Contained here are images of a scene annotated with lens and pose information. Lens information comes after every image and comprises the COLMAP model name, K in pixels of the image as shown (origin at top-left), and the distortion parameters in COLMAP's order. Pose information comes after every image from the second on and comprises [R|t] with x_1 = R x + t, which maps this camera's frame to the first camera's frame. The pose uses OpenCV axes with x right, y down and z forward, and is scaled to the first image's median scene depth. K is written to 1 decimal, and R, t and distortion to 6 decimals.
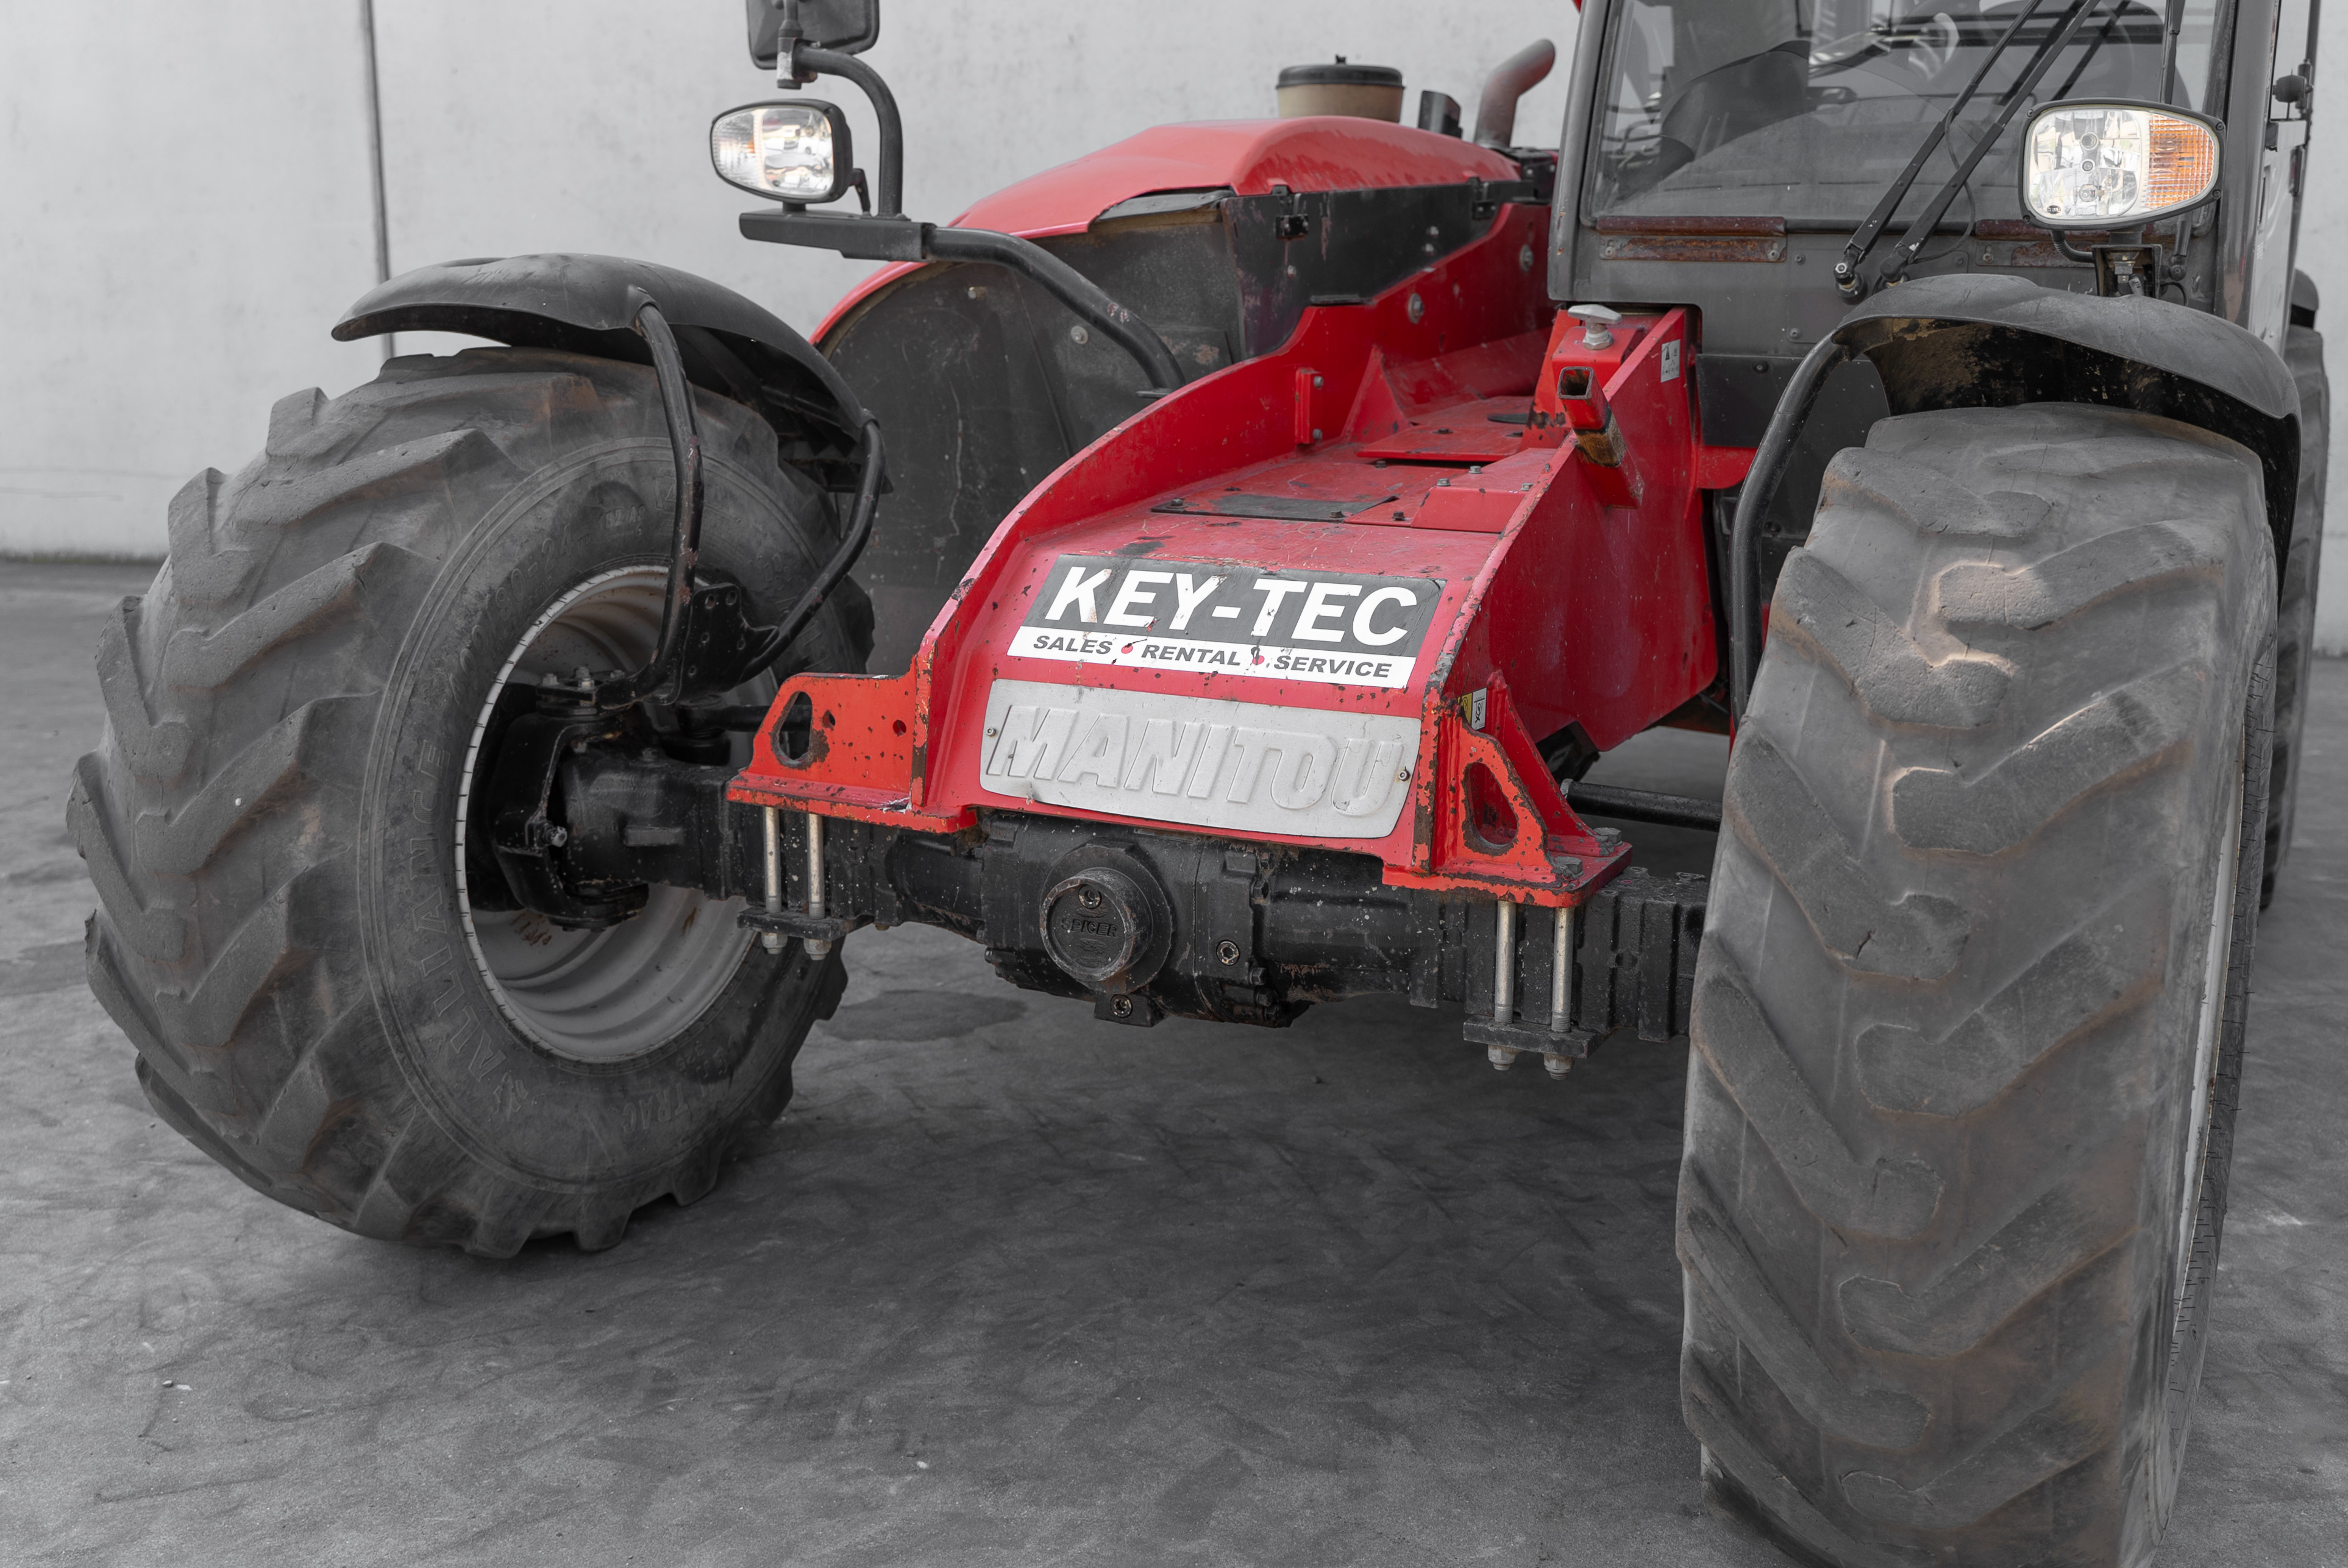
lens RADIAL K [[2372.7, 0, 1221.8], [0, 2372.7, 750.7], [0, 0, 1]] dist [0.000111, 0.000000]
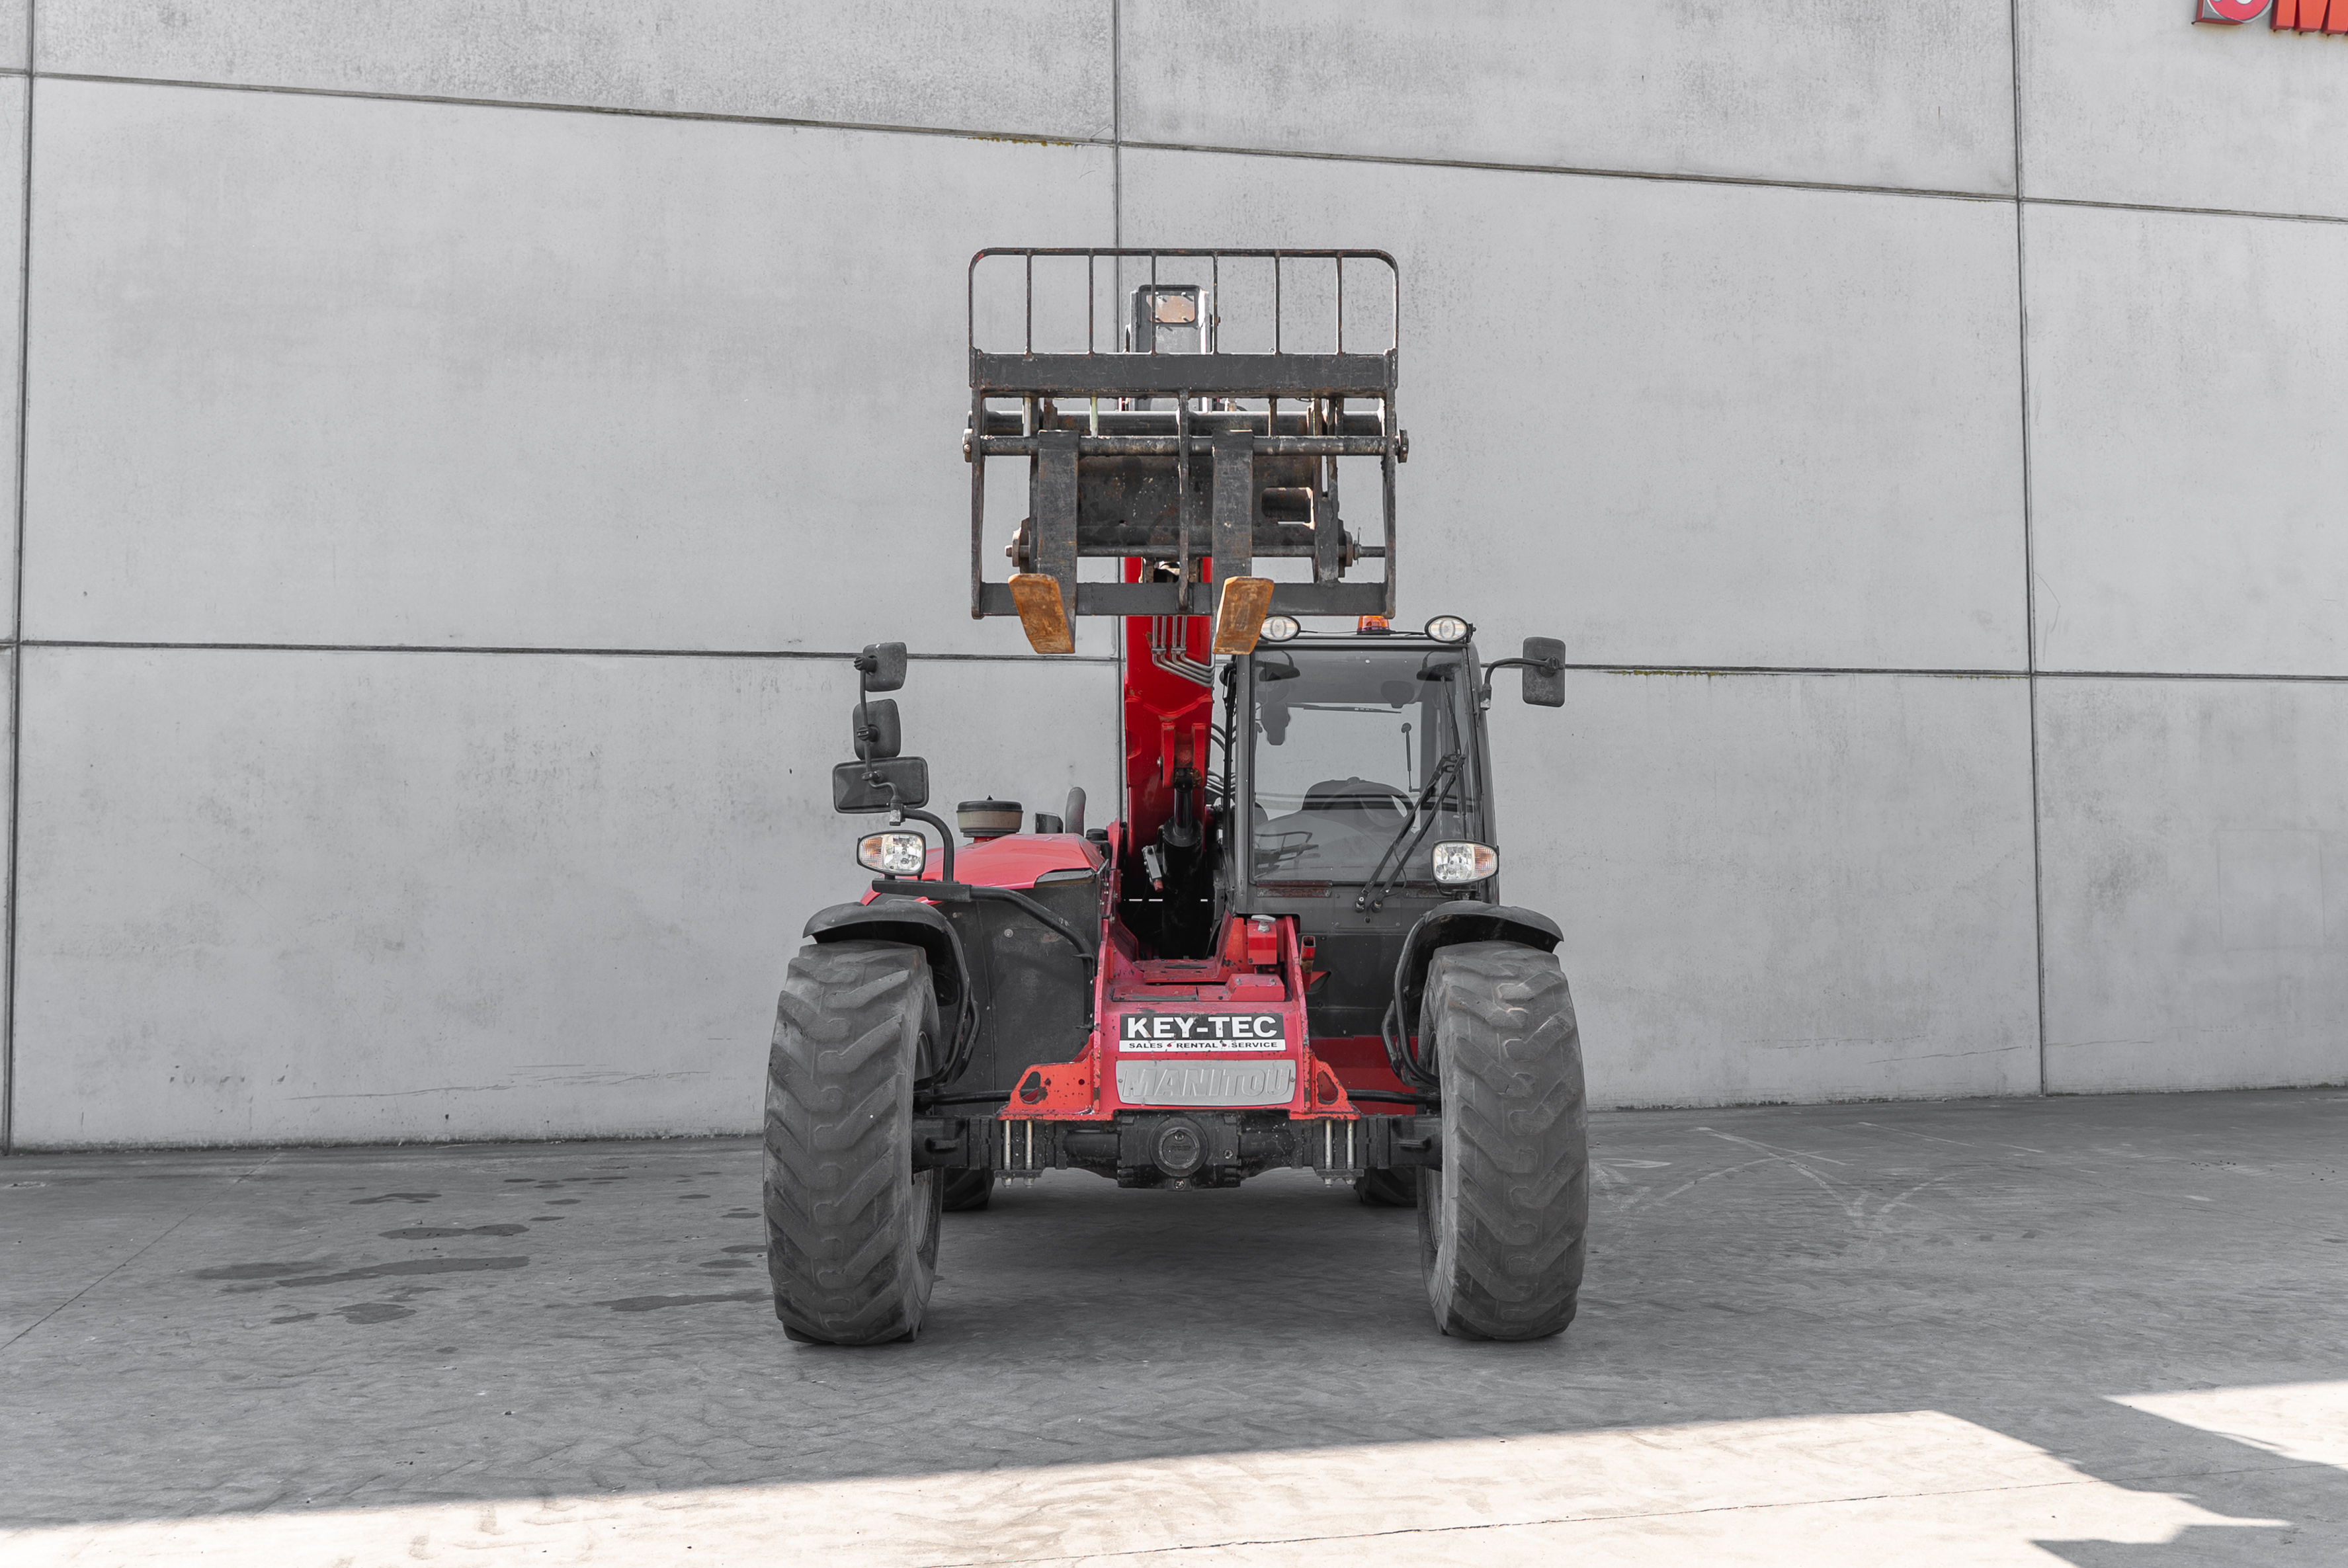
lens RADIAL K [[2233.8, 0, 1206.9], [0, 2233.8, 792.1], [0, 0, 1]] dist [-0.007740, 0.000000]
pose [[0.895985, 0.009415, 0.443985, -1.102423], [0.100144, 0.969739, -0.222659, 0.239540], [-0.432646, 0.243962, 0.867928, -1.226293]]
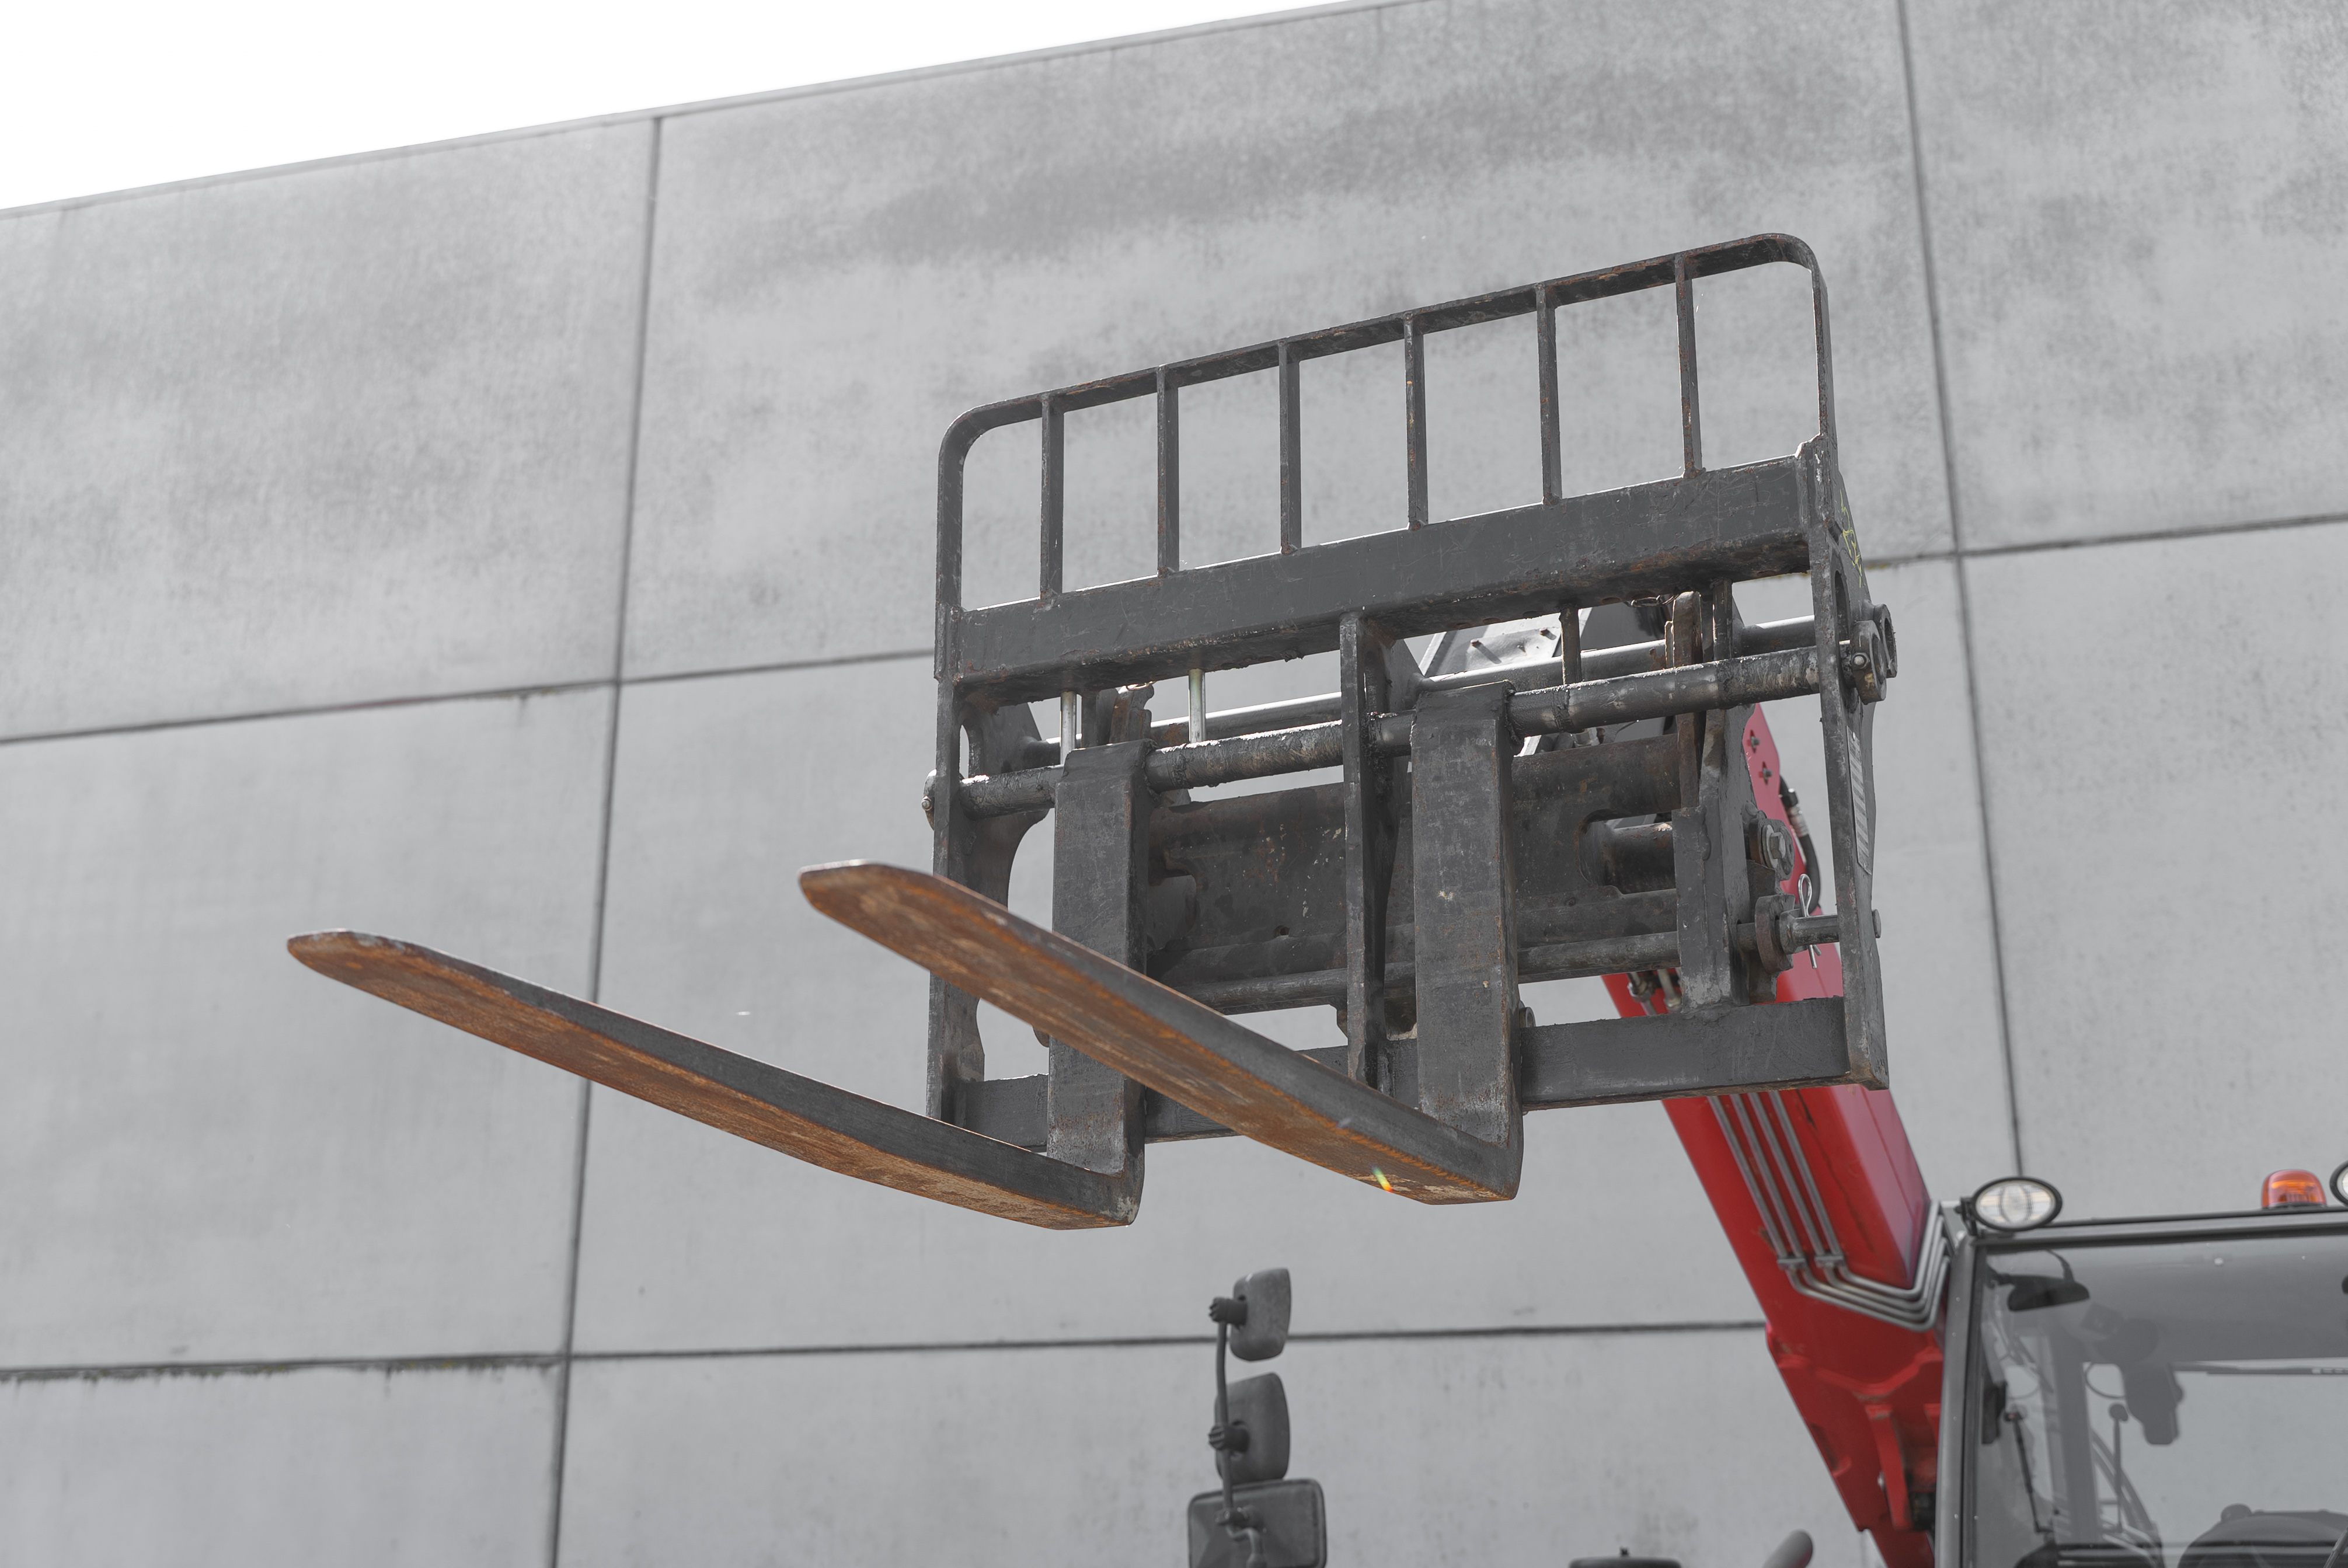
lens RADIAL K [[2556.4, 0, 1169.2], [0, 2556.4, 851.4], [0, 0, 1]] dist [-0.015323, 0.000000]
pose [[0.999932, -0.003461, -0.011143, -0.269622], [-0.002421, 0.872657, -0.488328, 0.015682], [0.011414, 0.488322, 0.872589, -0.385652]]
